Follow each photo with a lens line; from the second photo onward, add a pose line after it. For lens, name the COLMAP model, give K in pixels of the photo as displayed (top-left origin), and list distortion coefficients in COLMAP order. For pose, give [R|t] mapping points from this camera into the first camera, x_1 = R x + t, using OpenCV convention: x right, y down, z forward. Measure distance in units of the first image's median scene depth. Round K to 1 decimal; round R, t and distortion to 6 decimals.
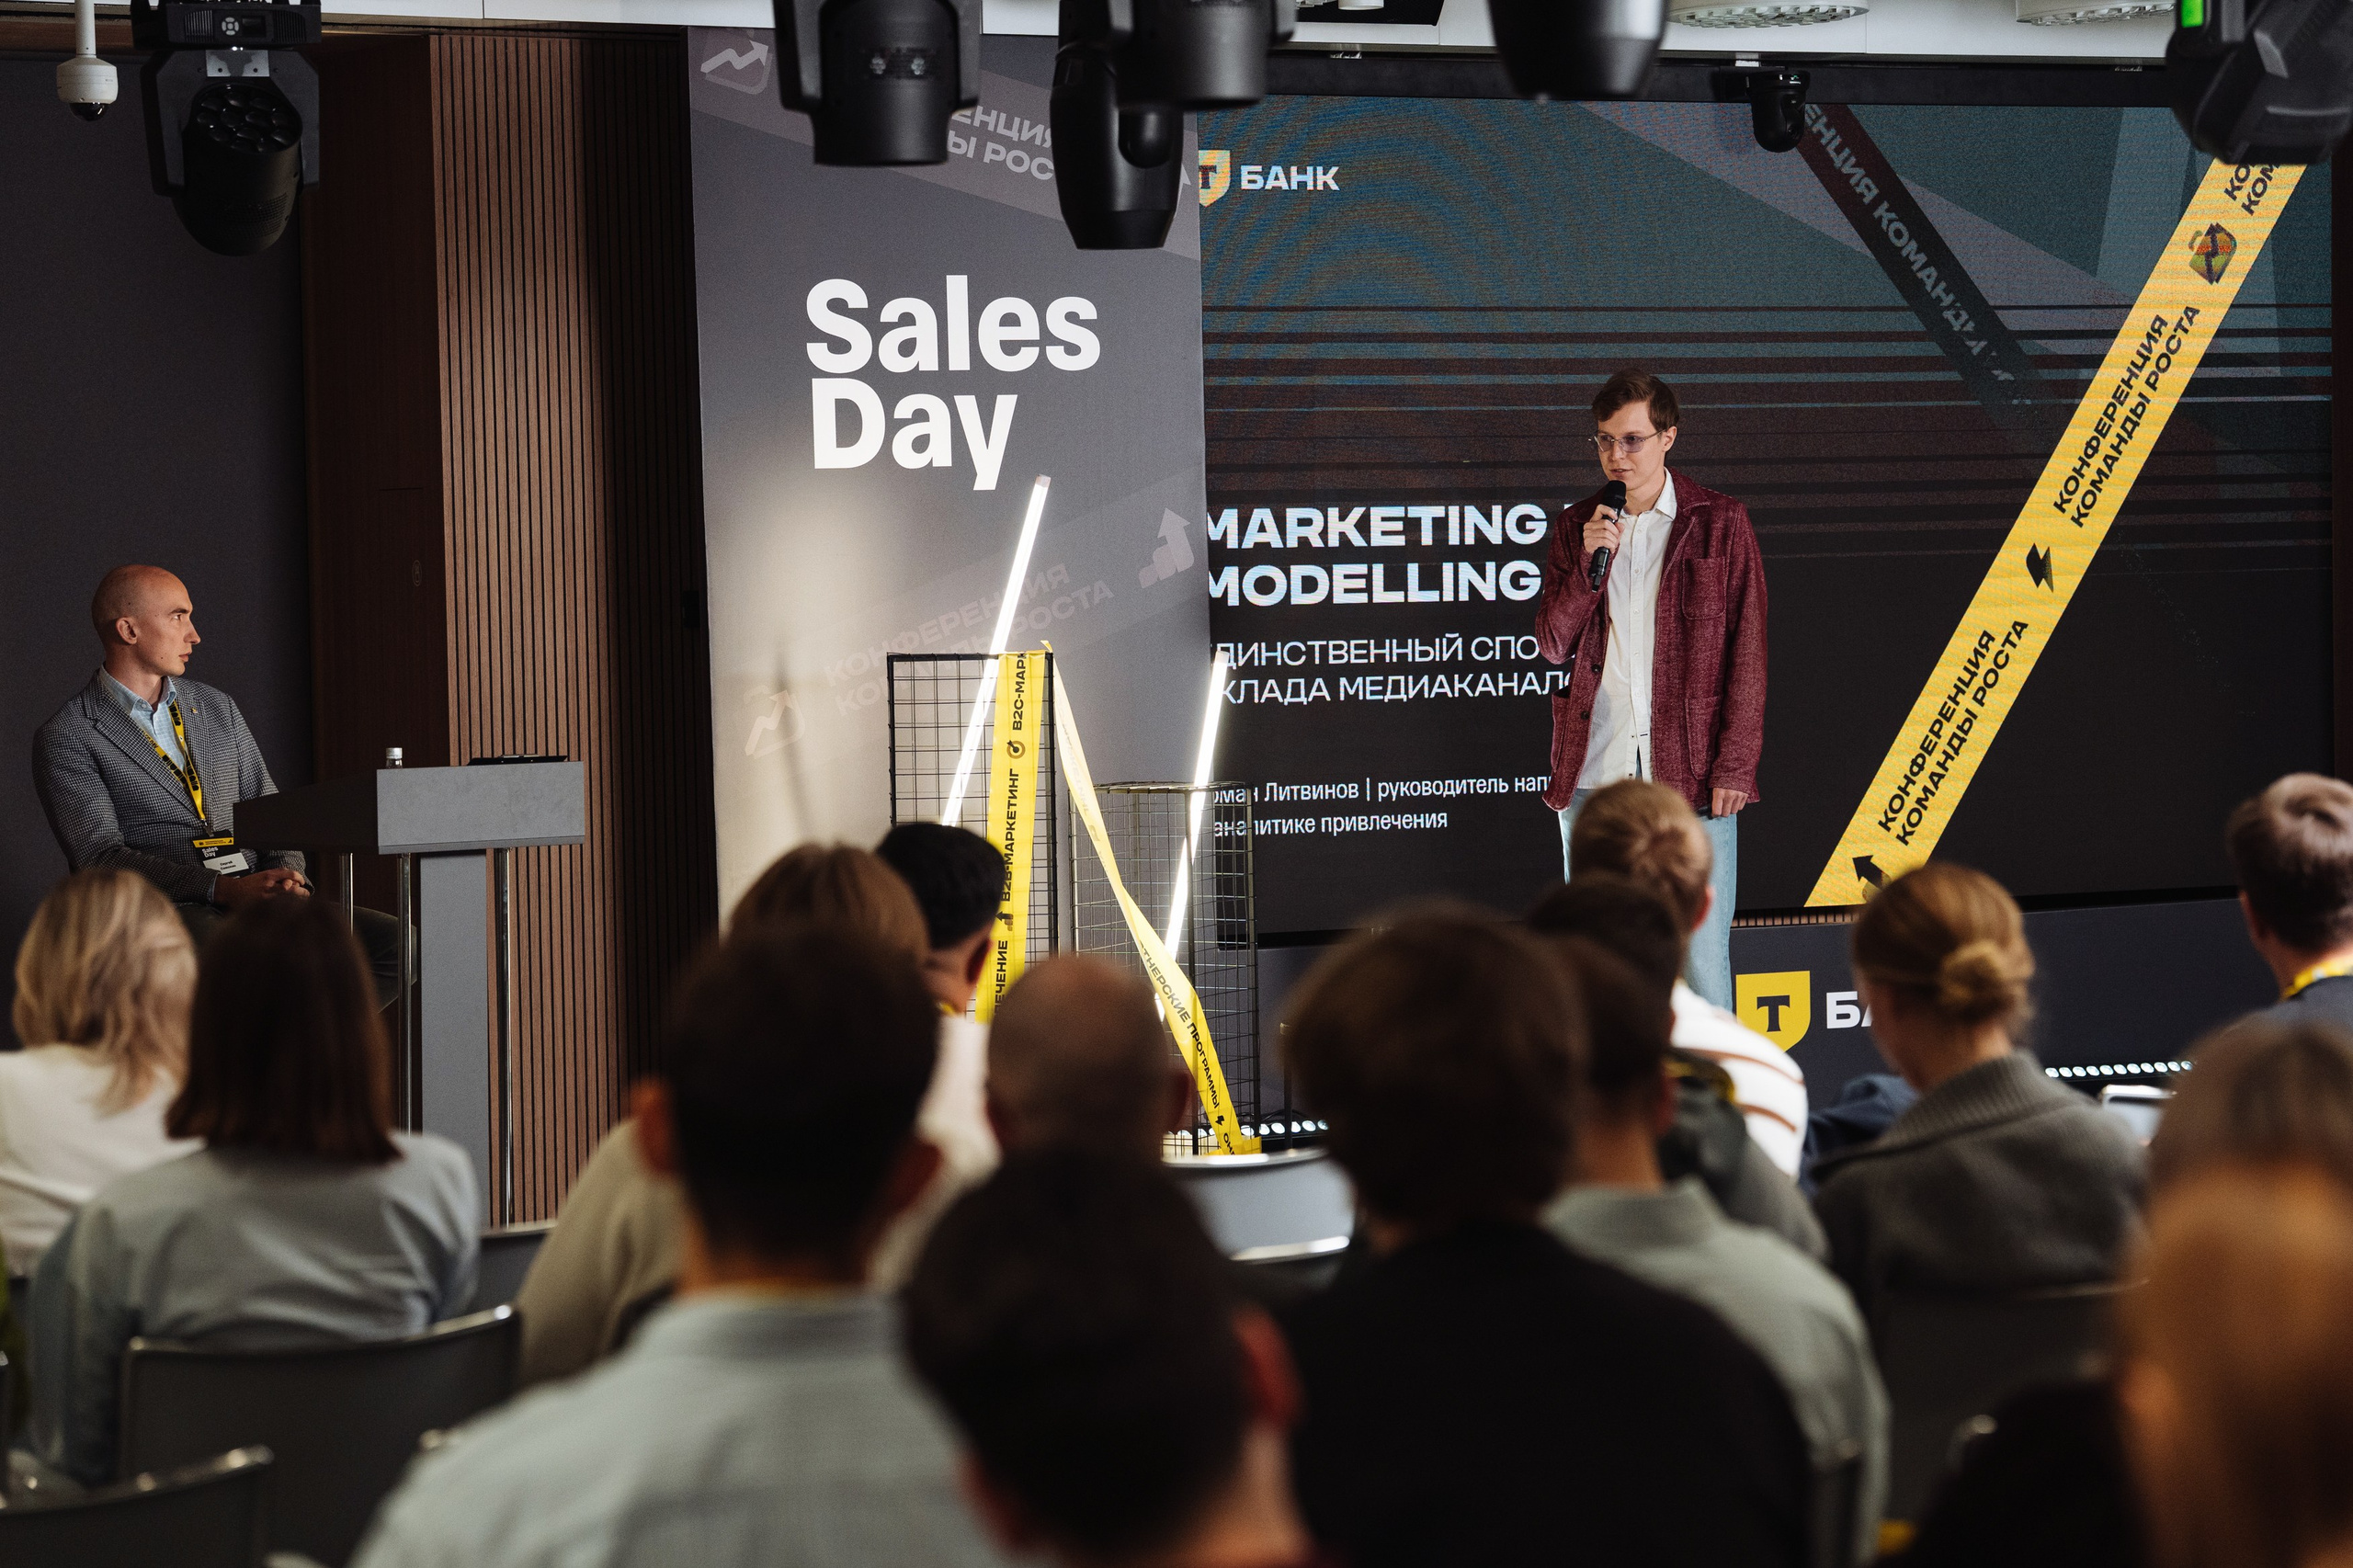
lens RADIAL K [[5953.8, 0, 1170.0], [0, 5953.8, 794.5], [0, 0, 1]] dist [0.268011, 0.000000]
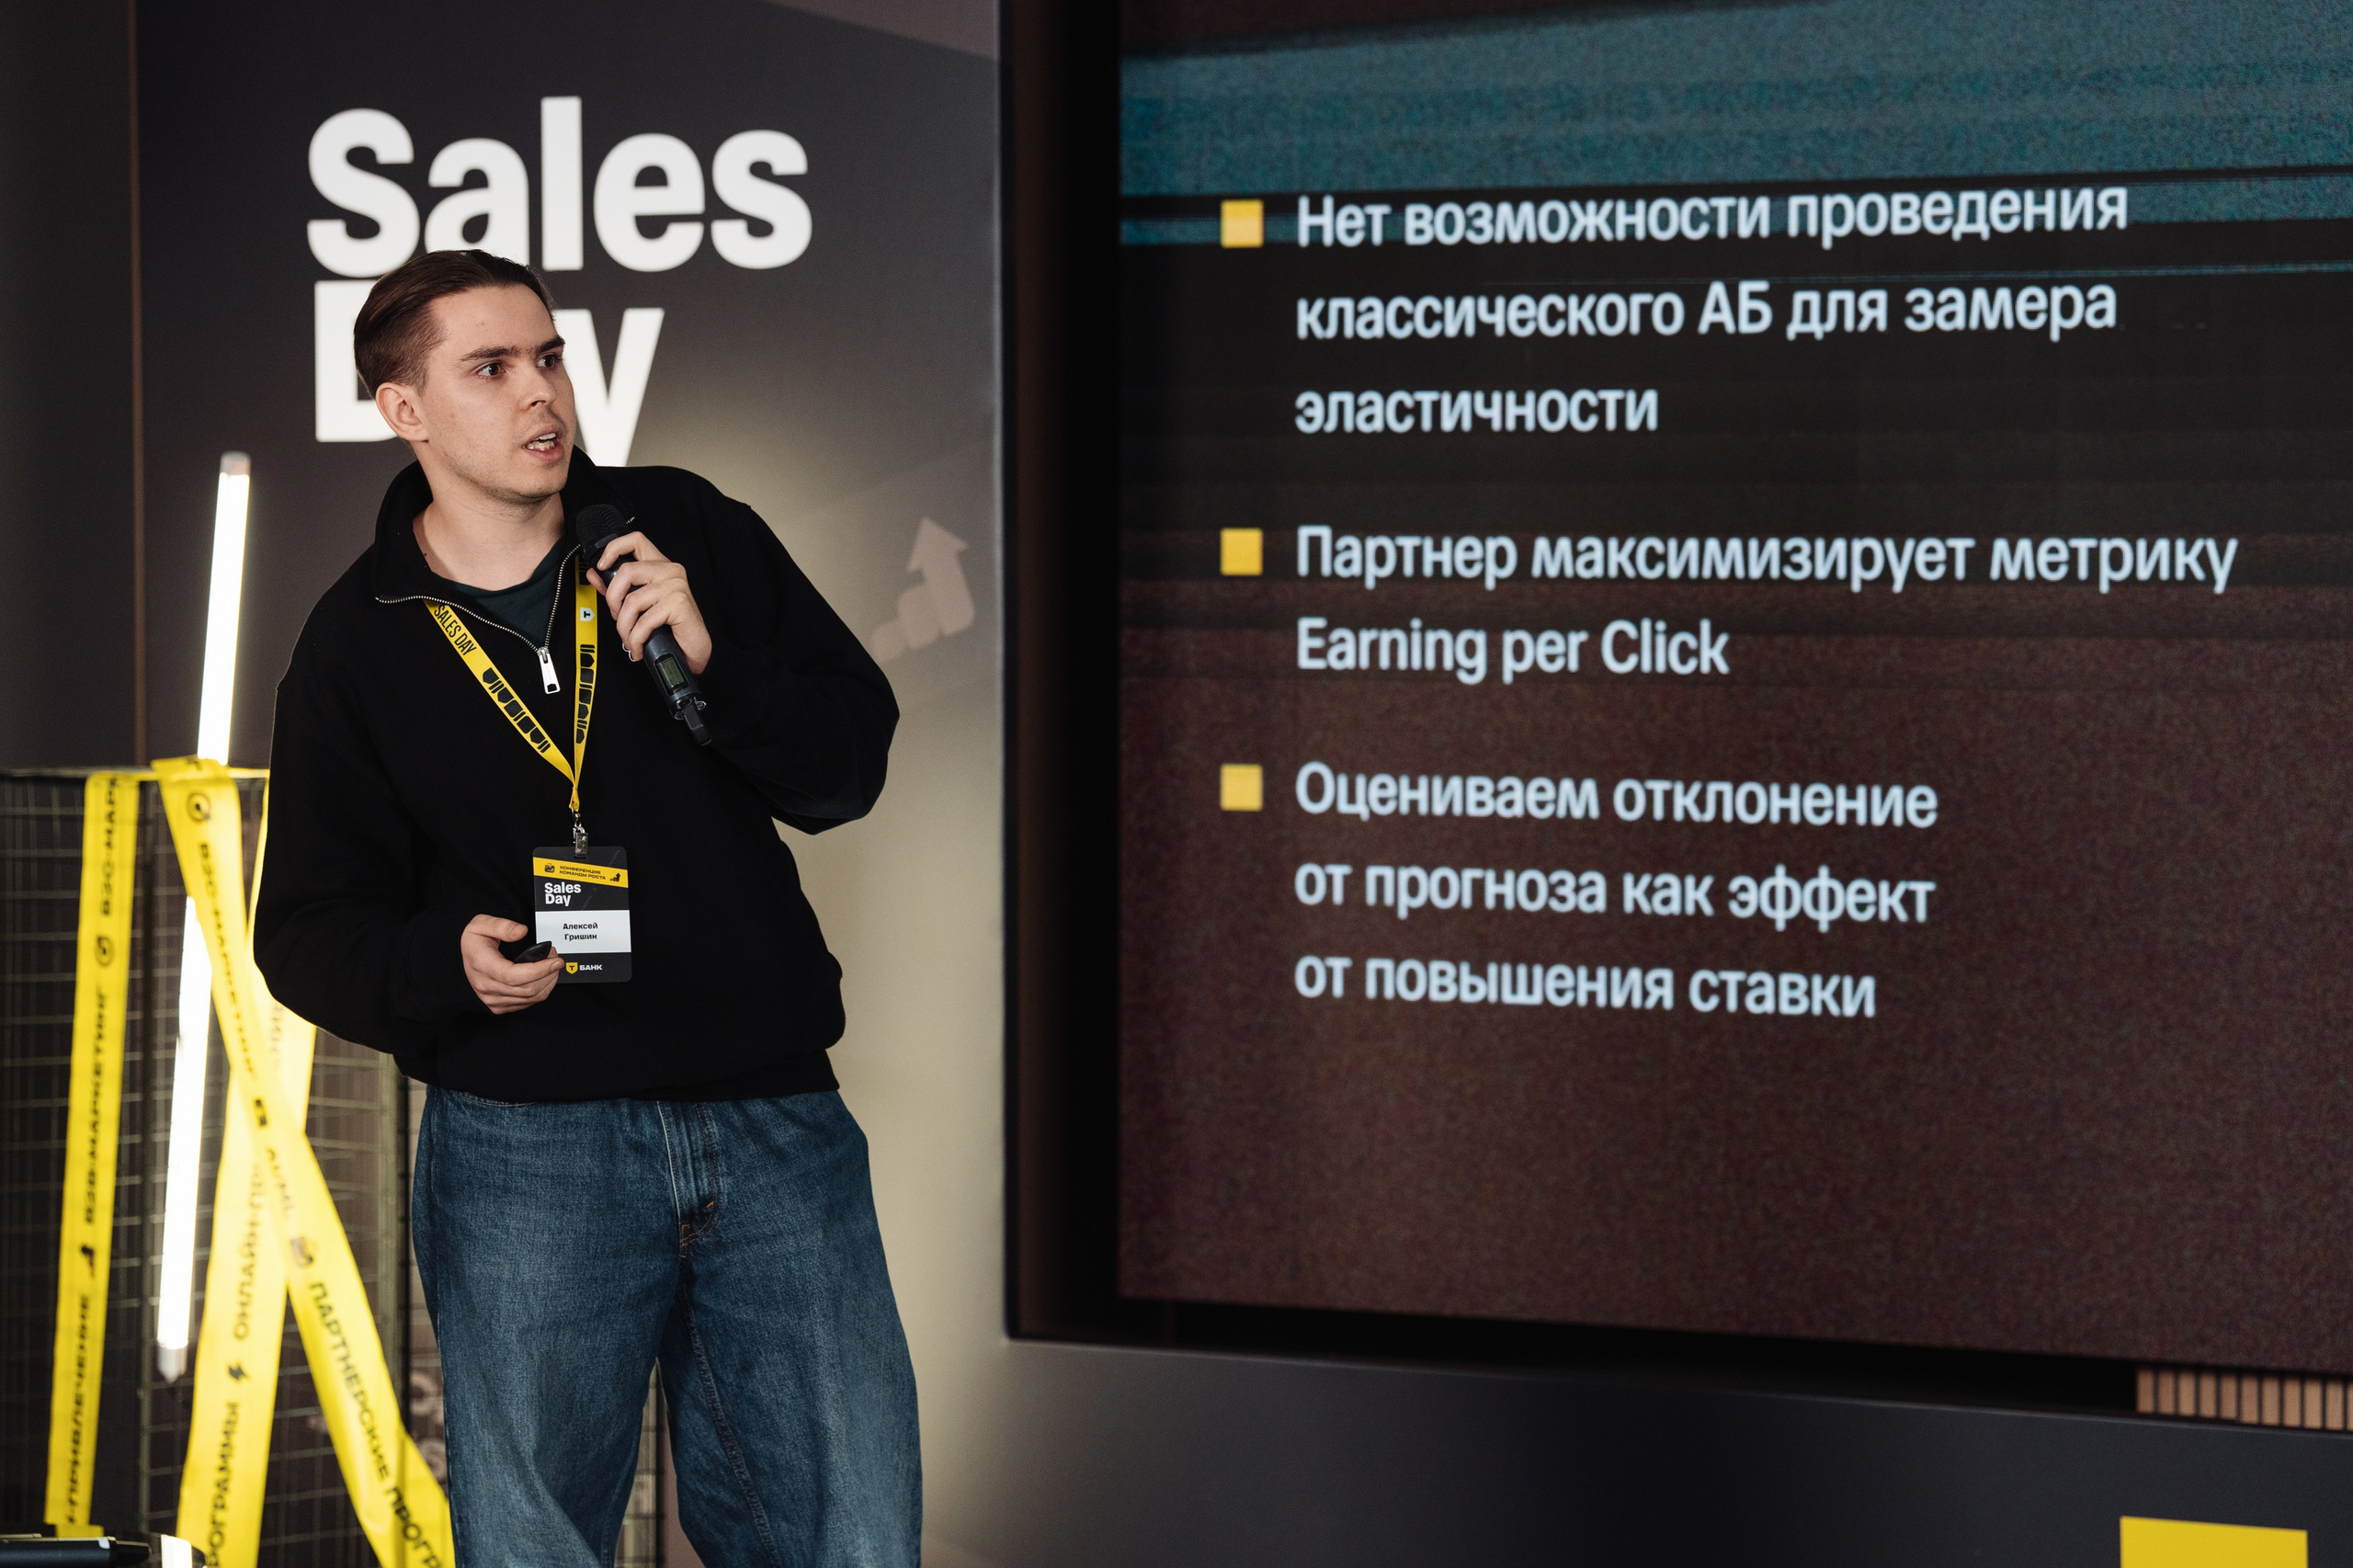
lens RADIAL K [[5954.8, 0, 1196.6], [0, 5954.8, 750.4], [0, 0, 1]] dist [0.360667, 0.000000]
pose [[0.639801, 0.050131, -0.766904, 0.441668], [-0.045141, 0.998599, 0.027617, -0.043683], [0.767214, 0.016950, 0.641167, 0.680631]]
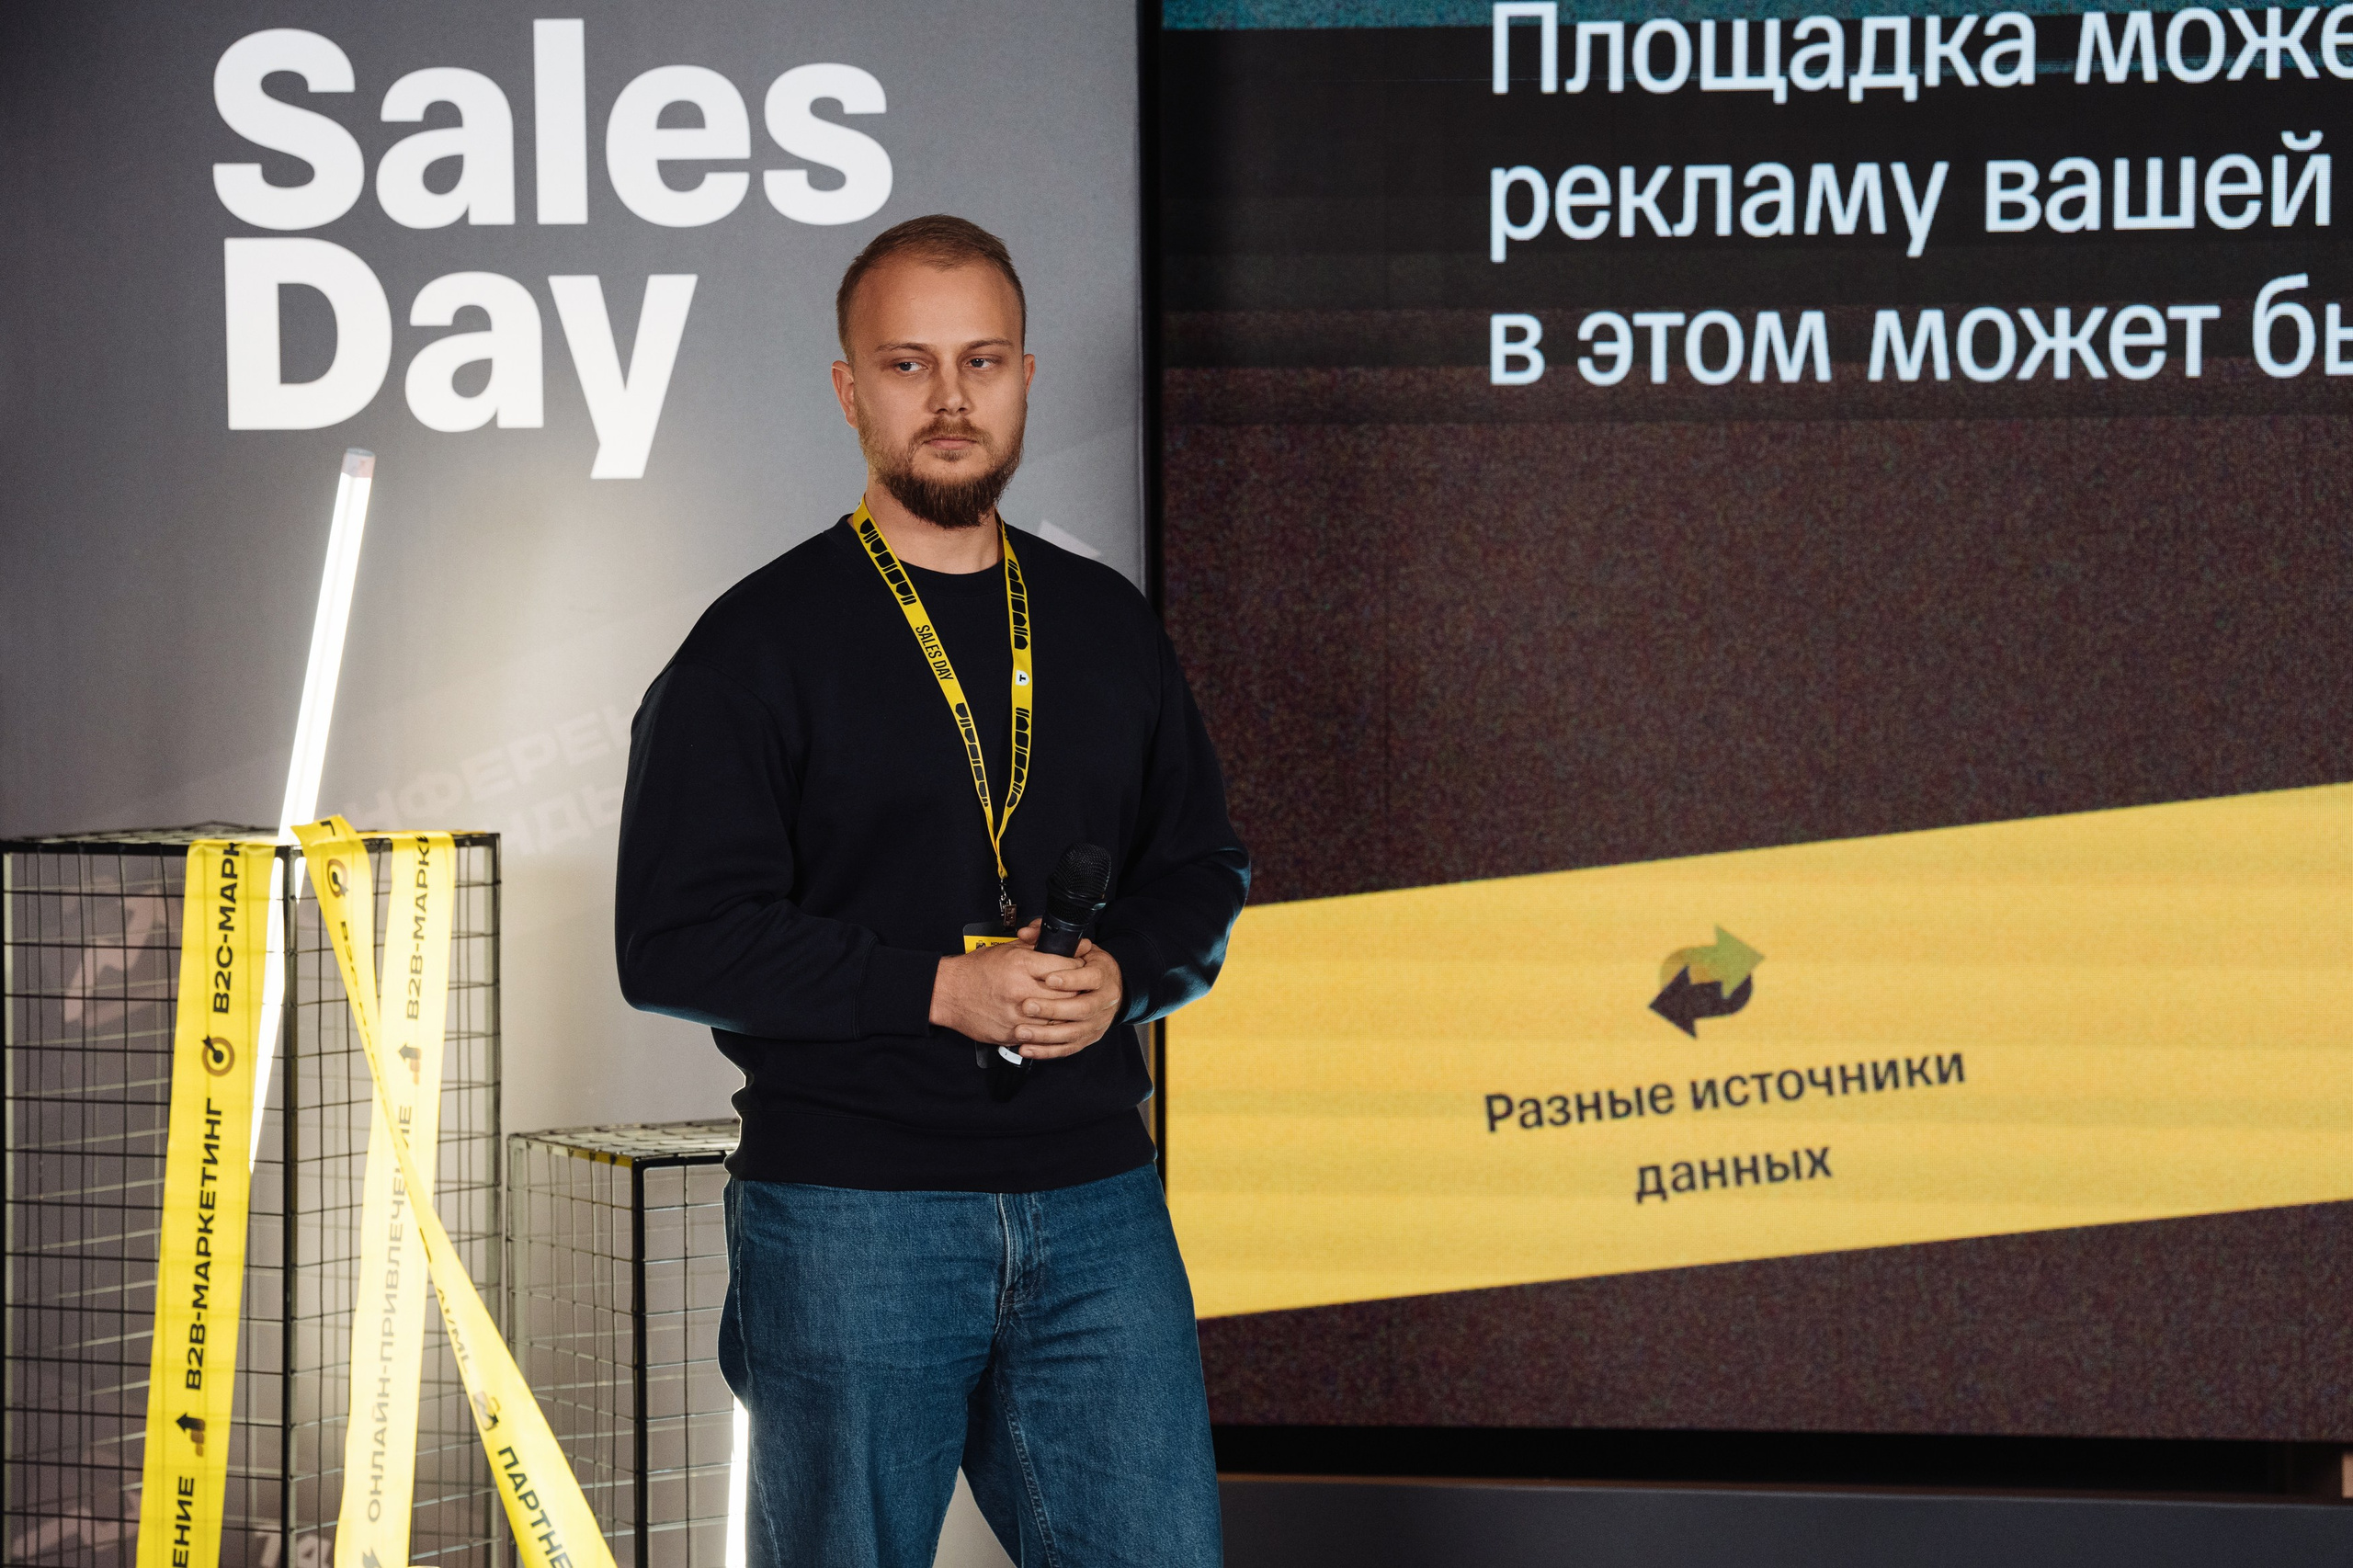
lens RADIAL K [[6887.6, 0, 1174.9], [0, 6887.6, 804.5], [0, 0, 1]] dist [0.511718, 0.000000]
pose [[0.847233, 0.037283, -0.529911, 0.298564], [-0.032988, 0.999301, 0.017566, -0.036282], [0.530195, 0.002598, 0.847871, 0.558464]]
